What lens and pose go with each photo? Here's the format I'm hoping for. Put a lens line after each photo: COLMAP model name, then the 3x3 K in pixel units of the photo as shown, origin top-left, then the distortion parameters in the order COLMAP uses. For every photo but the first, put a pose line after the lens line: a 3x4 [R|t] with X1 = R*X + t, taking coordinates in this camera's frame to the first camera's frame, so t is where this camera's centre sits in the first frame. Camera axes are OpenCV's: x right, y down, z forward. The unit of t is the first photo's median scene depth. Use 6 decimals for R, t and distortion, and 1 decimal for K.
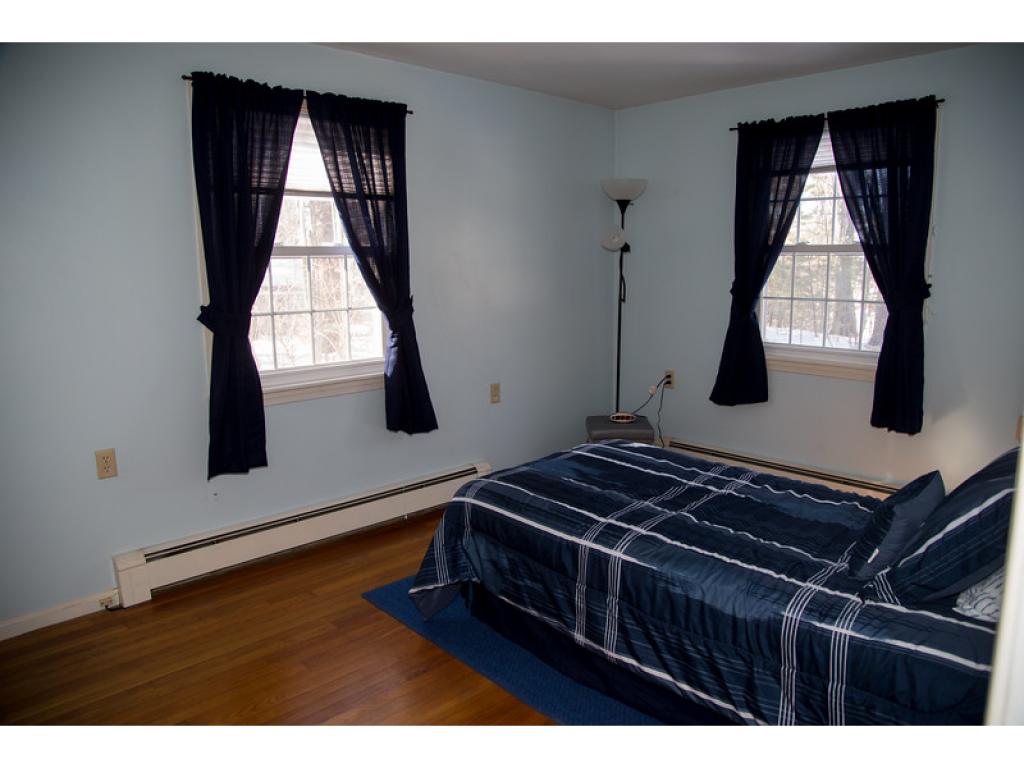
lens RADIAL K [[713.9, 0, 512.0], [0, 713.9, 384.0], [0, 0, 1]] dist [-0.113770, 0.063595]
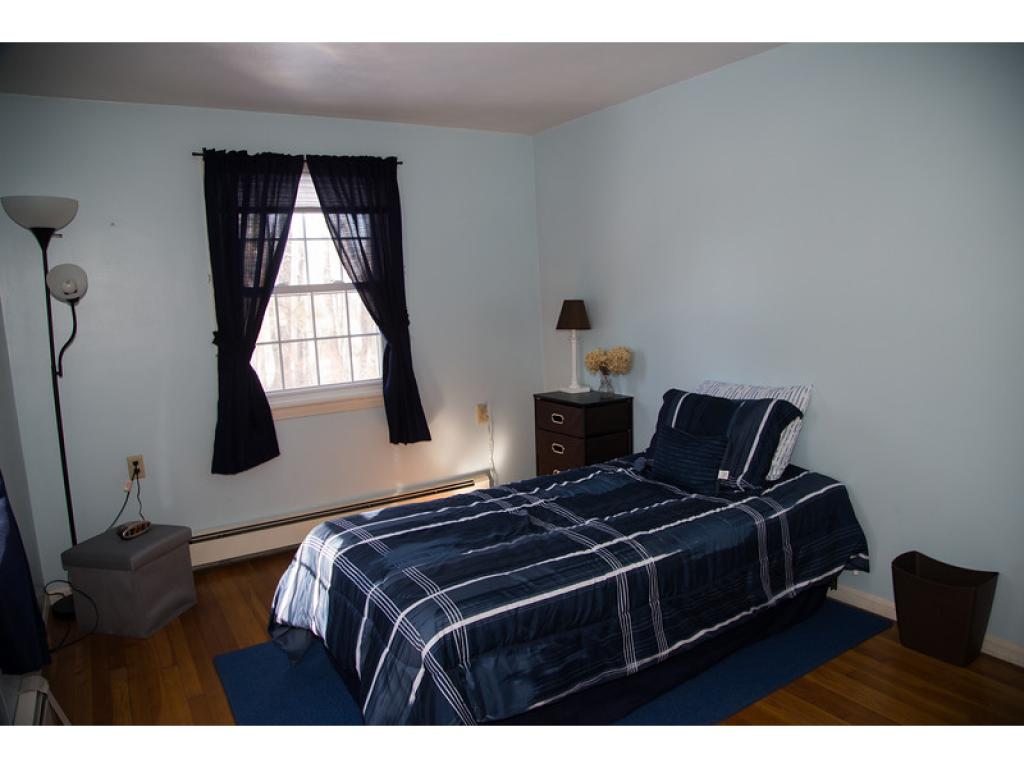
lens RADIAL K [[713.9, 0, 512.0], [0, 713.9, 384.0], [0, 0, 1]] dist [-0.113770, 0.063595]
pose [[0.177270, -0.130919, 0.975416, -0.534468], [0.215157, 0.972293, 0.091397, -0.094873], [-0.960356, 0.193666, 0.200526, 0.567787]]
